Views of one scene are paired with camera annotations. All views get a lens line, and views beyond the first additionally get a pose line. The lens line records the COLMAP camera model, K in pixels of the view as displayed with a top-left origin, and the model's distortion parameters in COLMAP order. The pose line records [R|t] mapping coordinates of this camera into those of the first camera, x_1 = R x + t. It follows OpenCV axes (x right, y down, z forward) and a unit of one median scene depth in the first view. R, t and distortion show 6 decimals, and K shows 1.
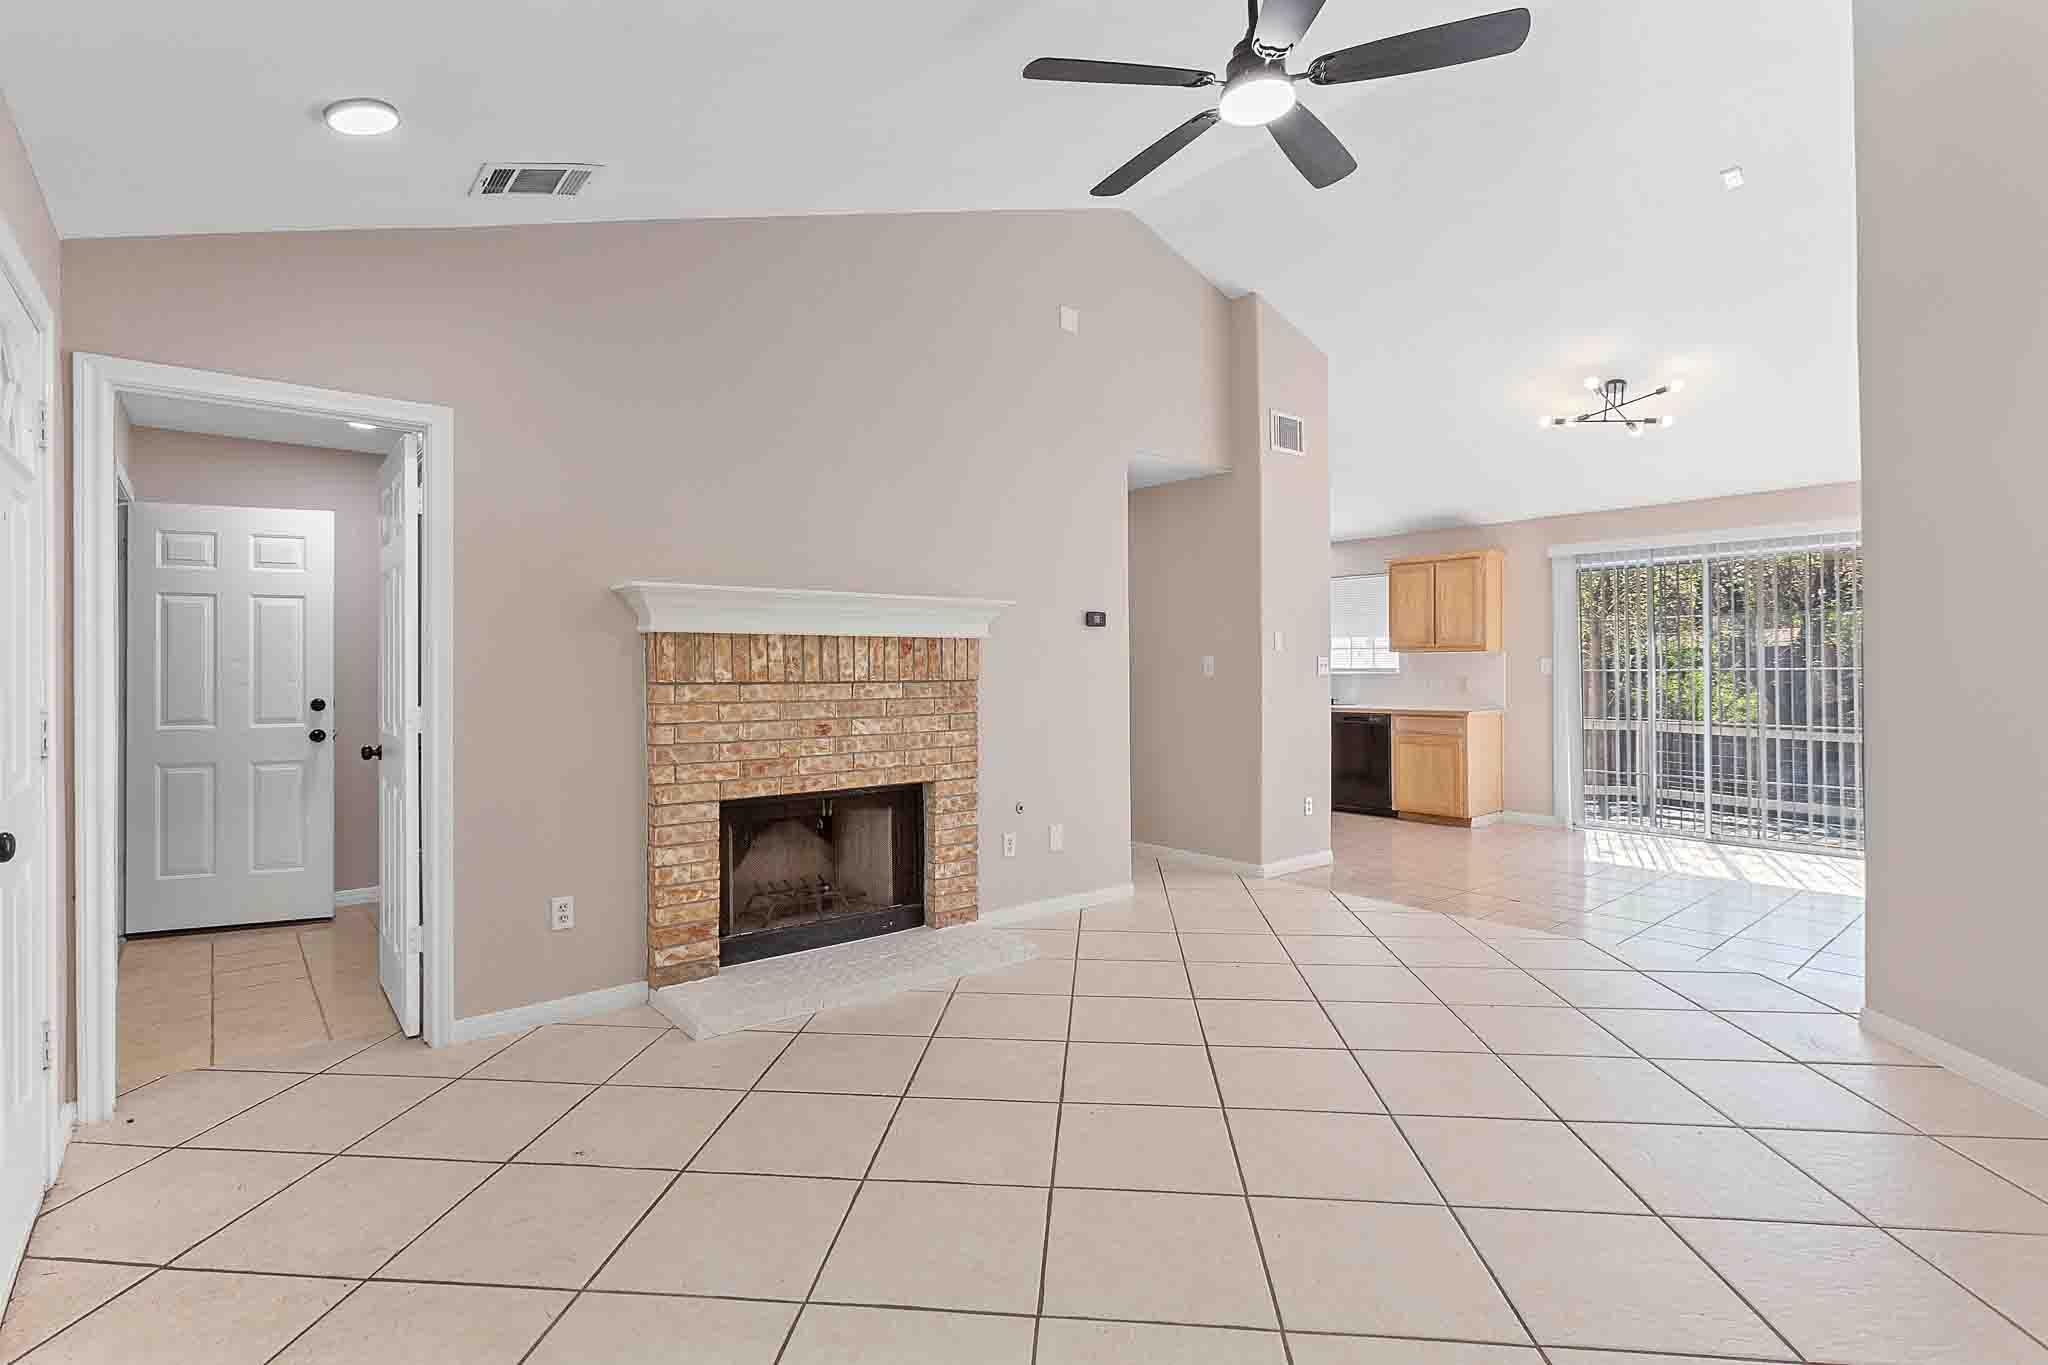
lens RADIAL K [[951.8, 0, 1000.9], [0, 951.8, 676.8], [0, 0, 1]] dist [-0.001607, 0.015525]
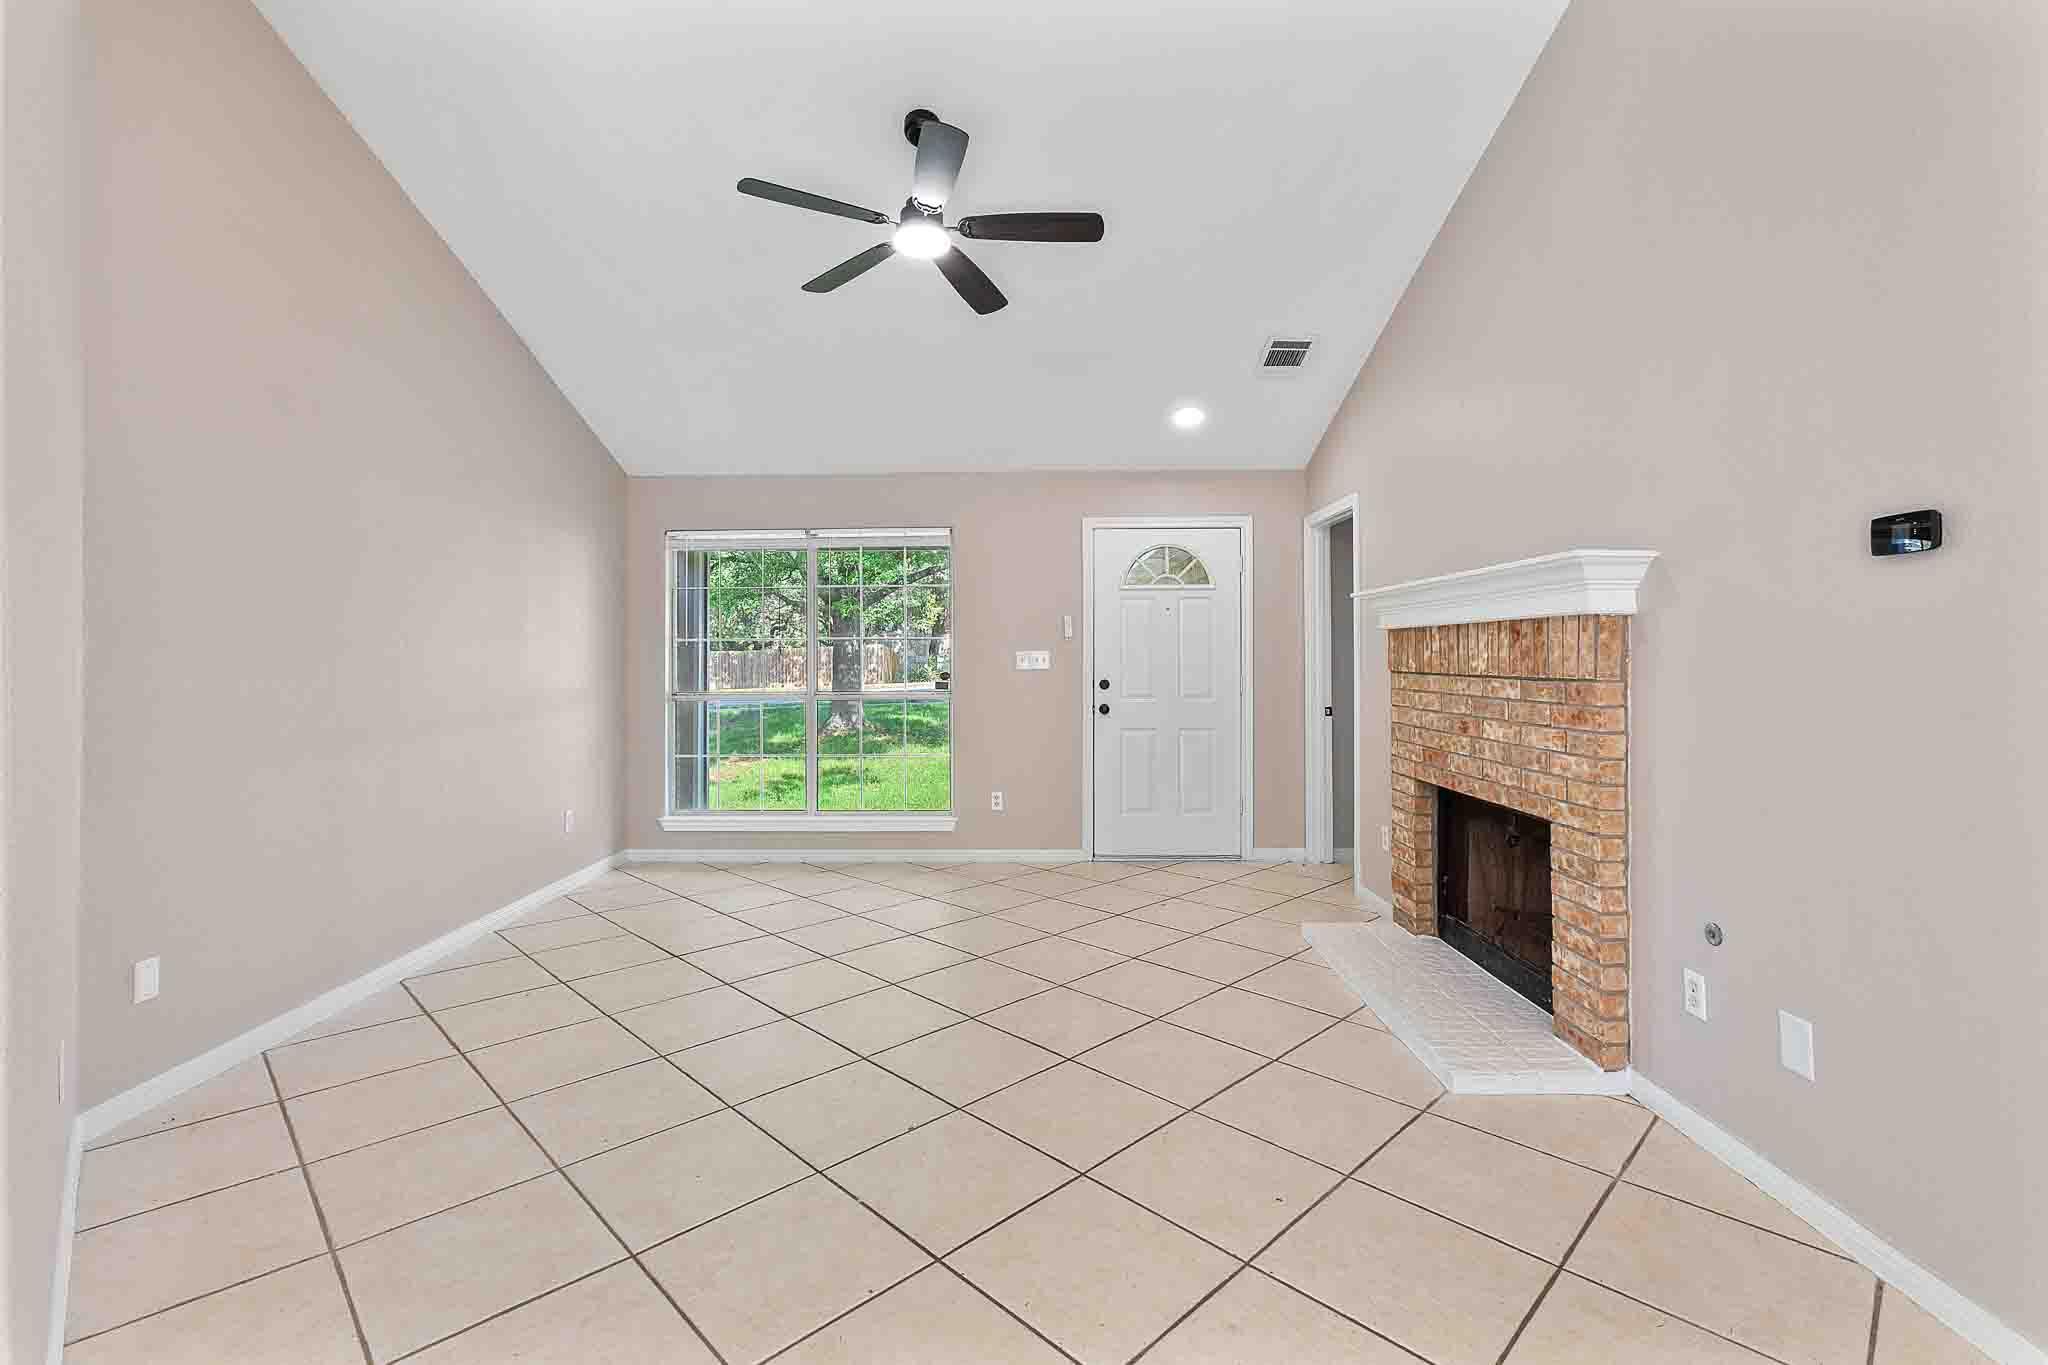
lens RADIAL K [[951.8, 0, 1000.9], [0, 951.8, 676.8], [0, 0, 1]] dist [-0.001607, 0.015525]
pose [[-0.652900, 0.018042, -0.757229, 0.732920], [-0.005270, 0.999584, 0.028359, -0.015099], [0.757425, 0.022506, -0.652534, 1.159350]]
